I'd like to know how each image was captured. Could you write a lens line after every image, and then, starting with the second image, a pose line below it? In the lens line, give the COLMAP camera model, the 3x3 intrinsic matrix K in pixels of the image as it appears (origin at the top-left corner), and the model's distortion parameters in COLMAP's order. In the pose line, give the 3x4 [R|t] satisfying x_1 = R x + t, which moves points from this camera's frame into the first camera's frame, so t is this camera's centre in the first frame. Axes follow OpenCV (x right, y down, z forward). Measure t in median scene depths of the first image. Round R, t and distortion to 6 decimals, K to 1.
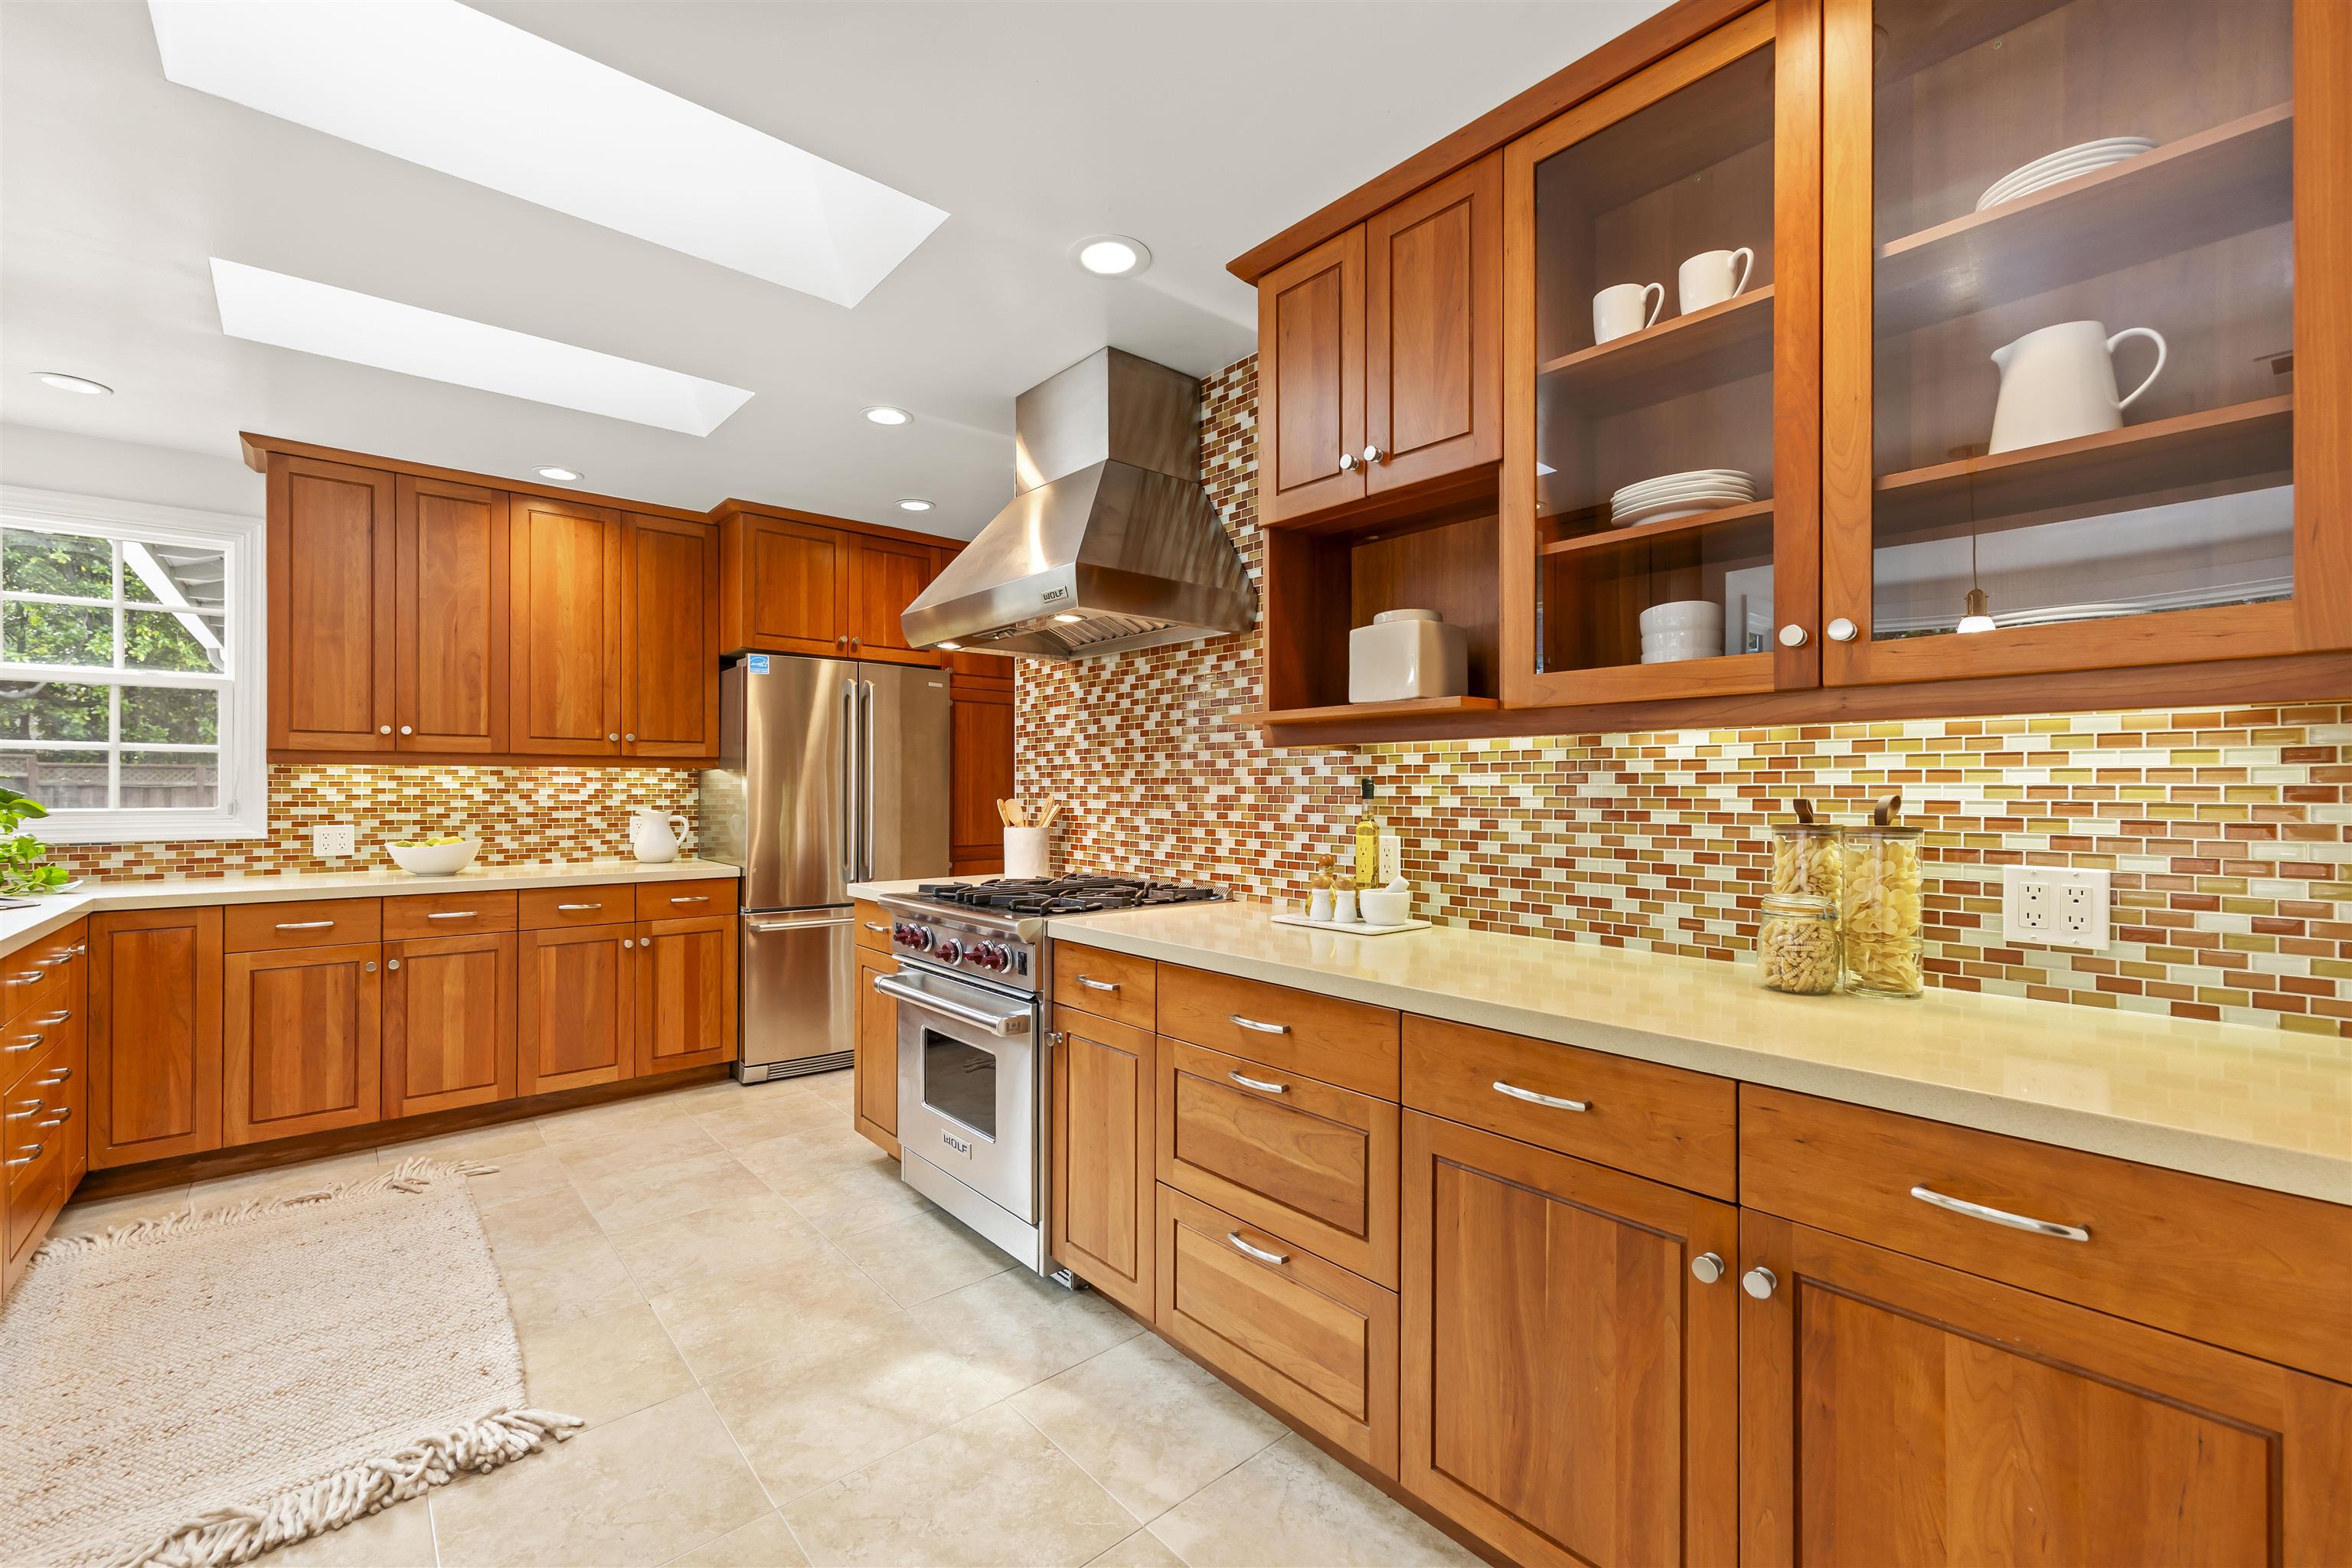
lens RADIAL K [[986.0, 0, 1162.6], [0, 986.0, 787.2], [0, 0, 1]] dist [0.002774, 0.001185]
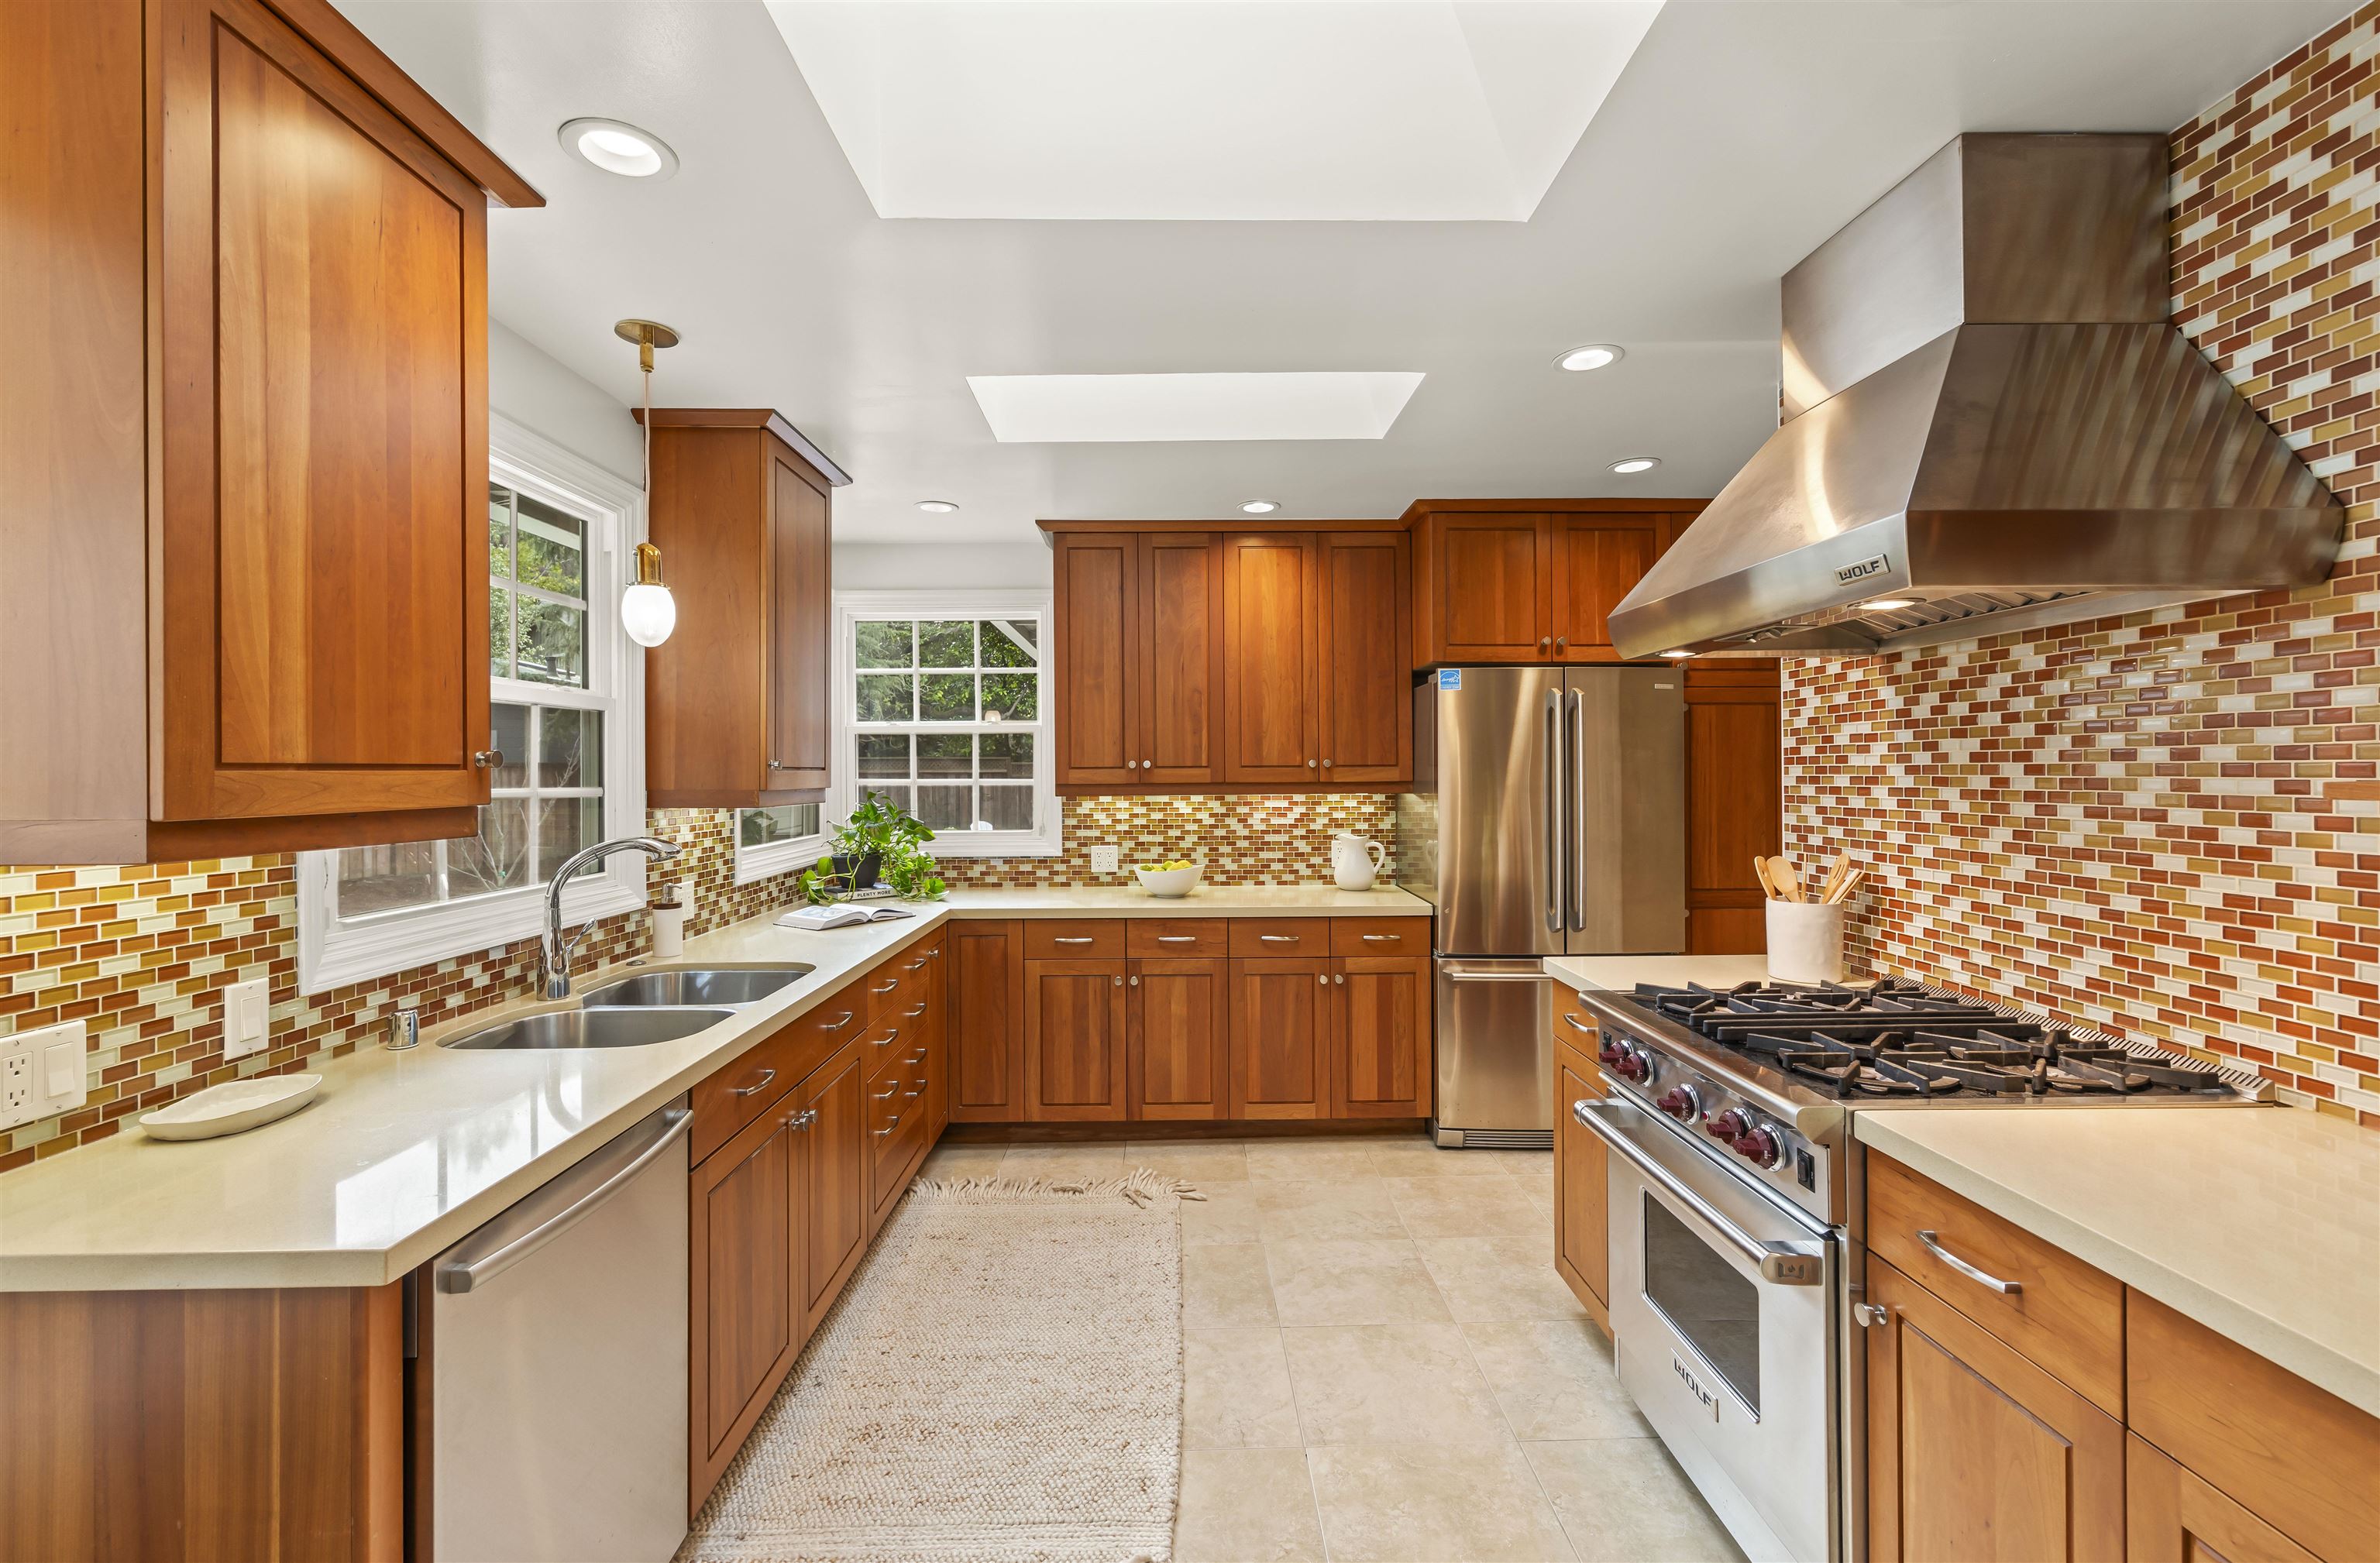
lens RADIAL K [[987.4, 0, 1191.9], [0, 987.4, 775.5], [0, 0, 1]] dist [0.000637, 0.000882]
pose [[0.776502, -0.006682, -0.630080, -0.038320], [0.012250, 0.999915, 0.004493, -0.062082], [0.629996, -0.011207, 0.776517, 0.217992]]
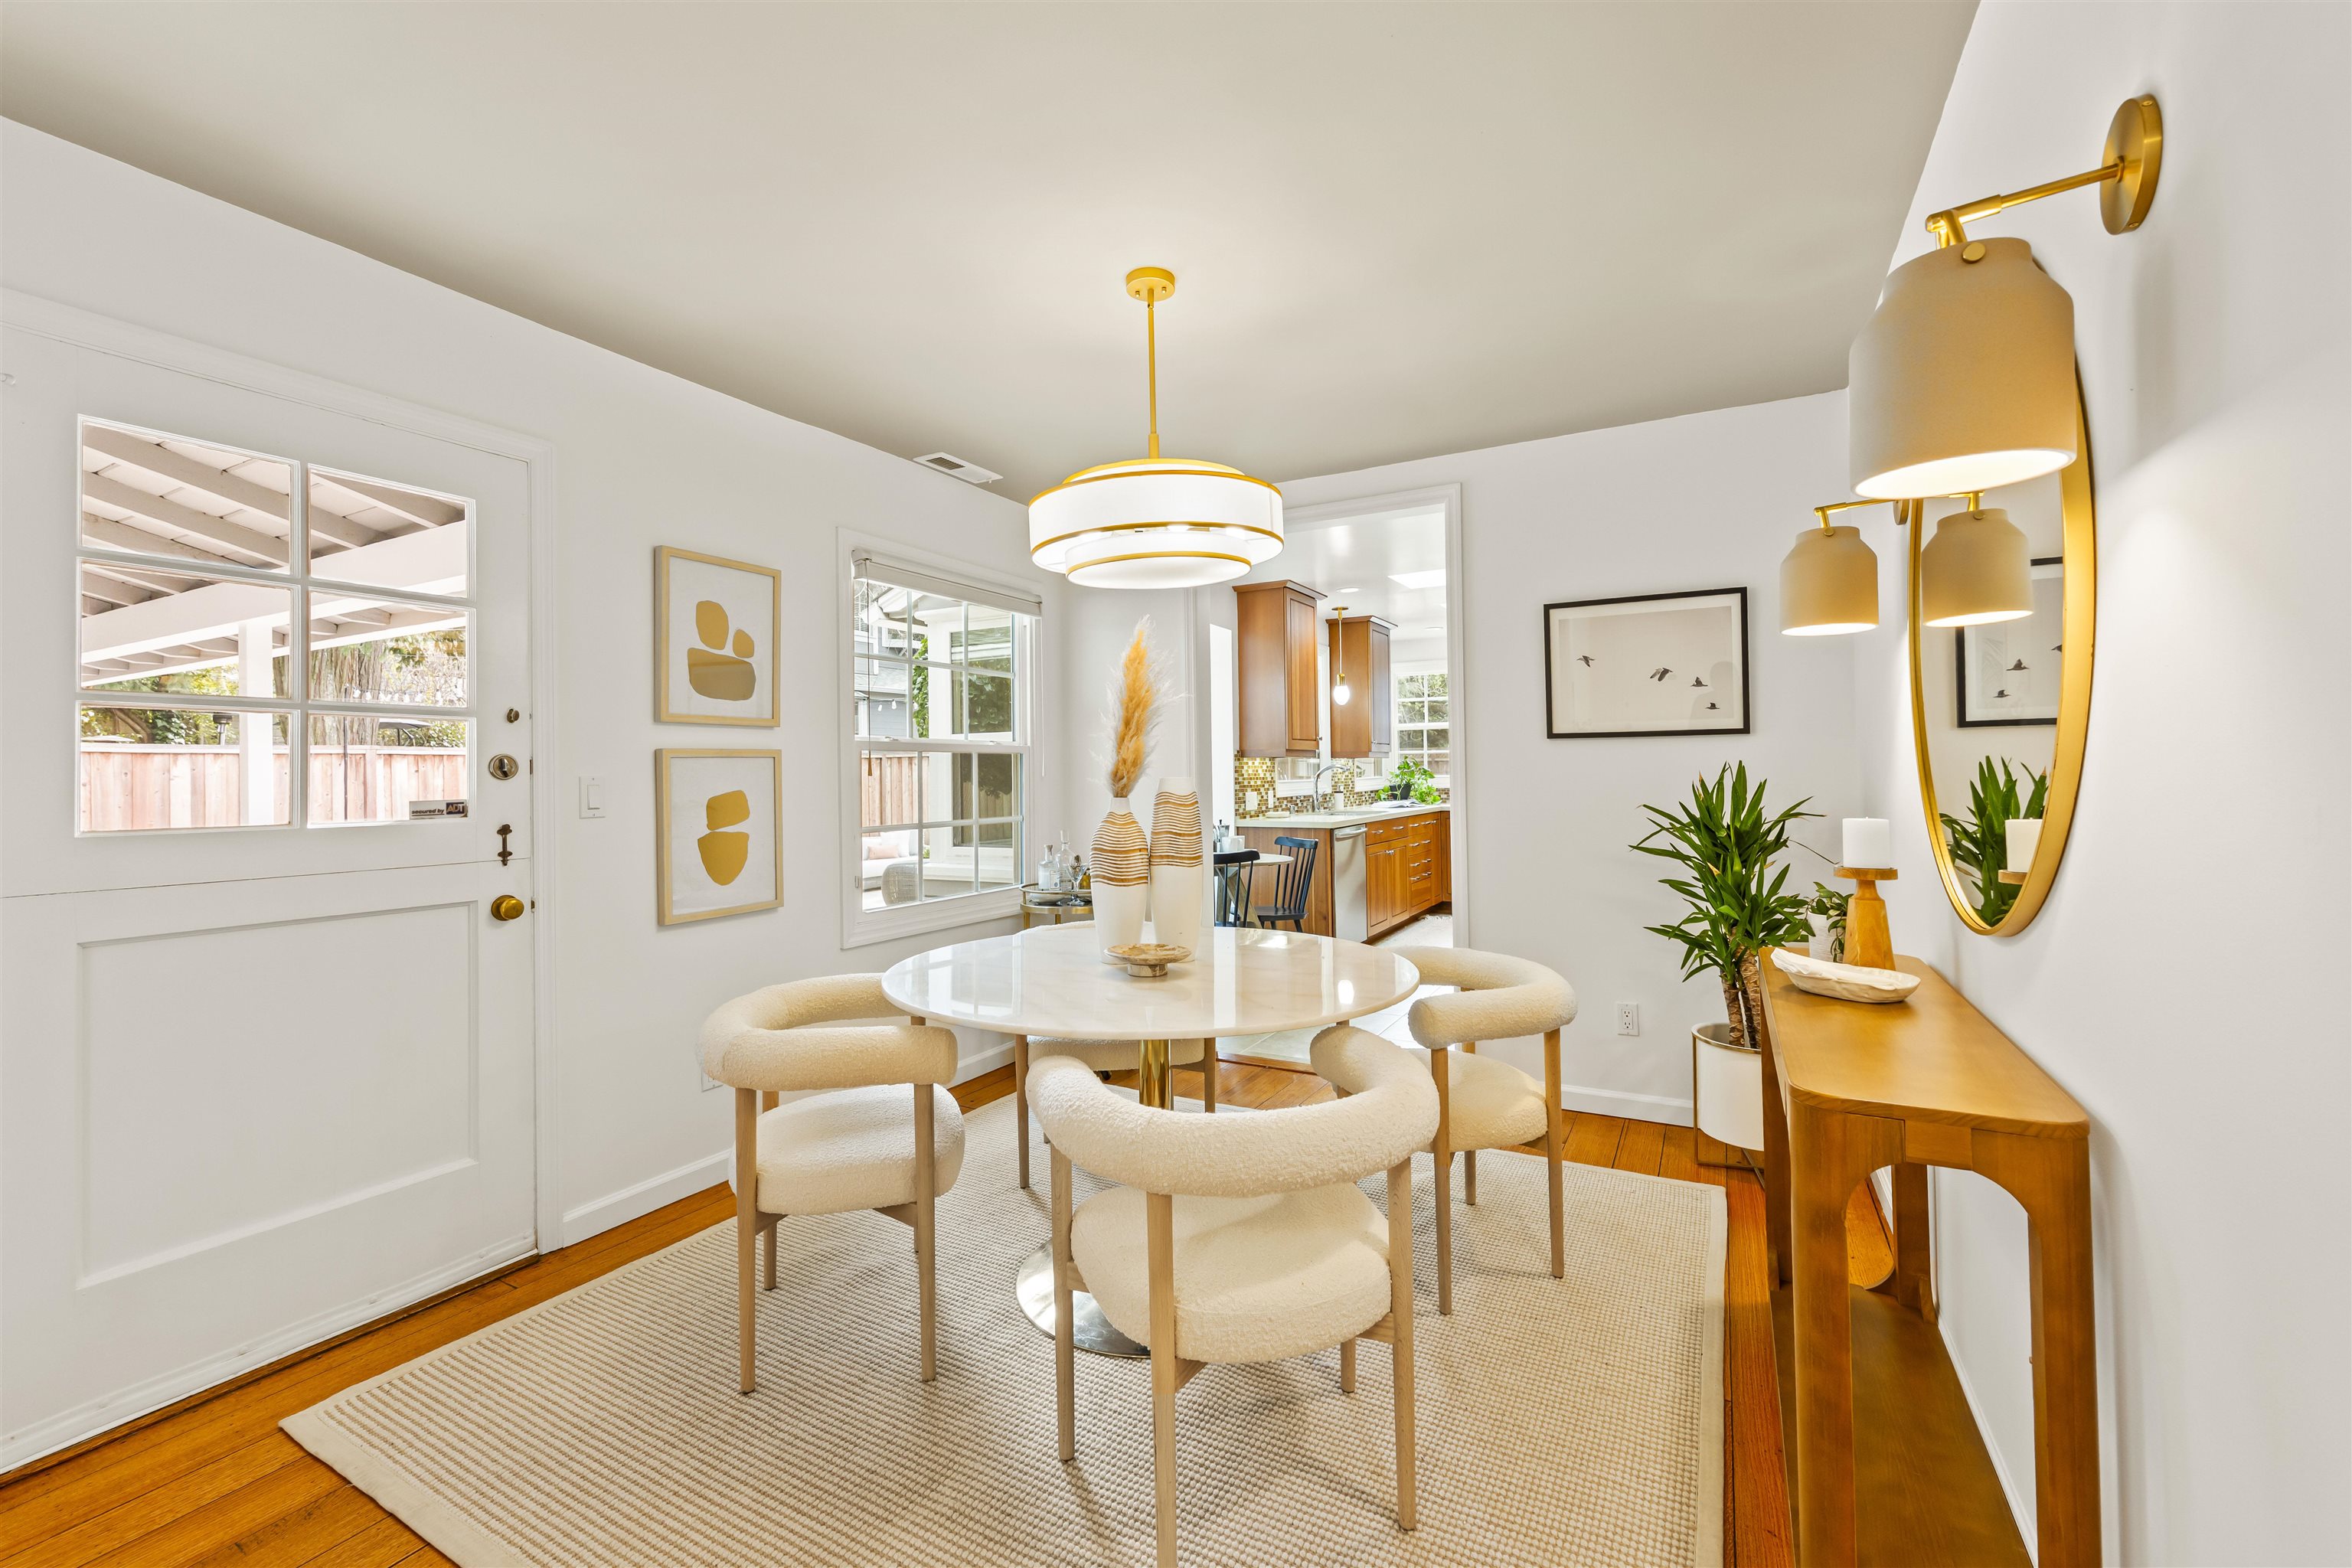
lens RADIAL K [[986.0, 0, 1172.4], [0, 986.0, 774.3], [0, 0, 1]] dist [0.002774, 0.001185]
pose [[0.354113, -0.010286, -0.935146, 1.228242], [0.023563, 0.999720, -0.002074, 0.003341], [0.934906, -0.021300, 0.354256, -0.672985]]
